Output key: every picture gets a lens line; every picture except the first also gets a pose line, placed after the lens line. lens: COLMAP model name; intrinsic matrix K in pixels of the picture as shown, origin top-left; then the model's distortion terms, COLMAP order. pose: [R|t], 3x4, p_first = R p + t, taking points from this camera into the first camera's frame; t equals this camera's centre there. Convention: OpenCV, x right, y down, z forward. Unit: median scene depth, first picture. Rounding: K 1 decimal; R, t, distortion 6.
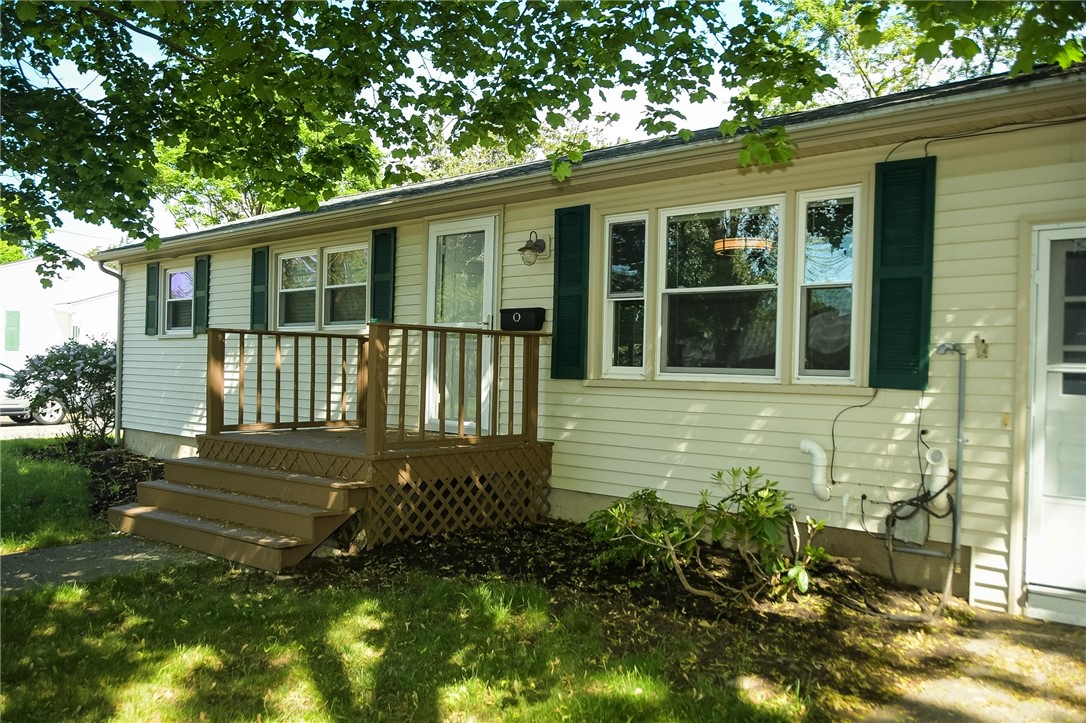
lens RADIAL K [[840.3, 0, 543.0], [0, 840.3, 361.5], [0, 0, 1]] dist [-0.045419, -0.000157]
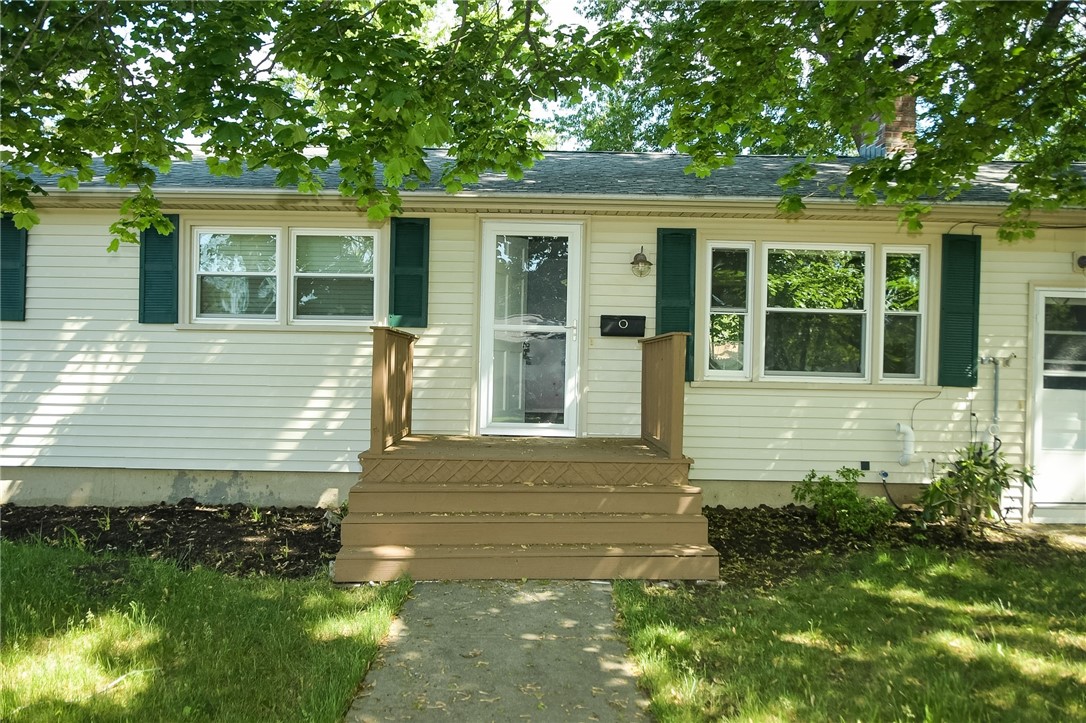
lens RADIAL K [[840.3, 0, 543.0], [0, 840.3, 361.5], [0, 0, 1]] dist [-0.045419, -0.000157]
pose [[0.761740, 0.002412, 0.647879, -0.991082], [-0.009633, 0.999925, 0.007603, -0.014709], [-0.647812, -0.012032, 0.761705, 0.303894]]
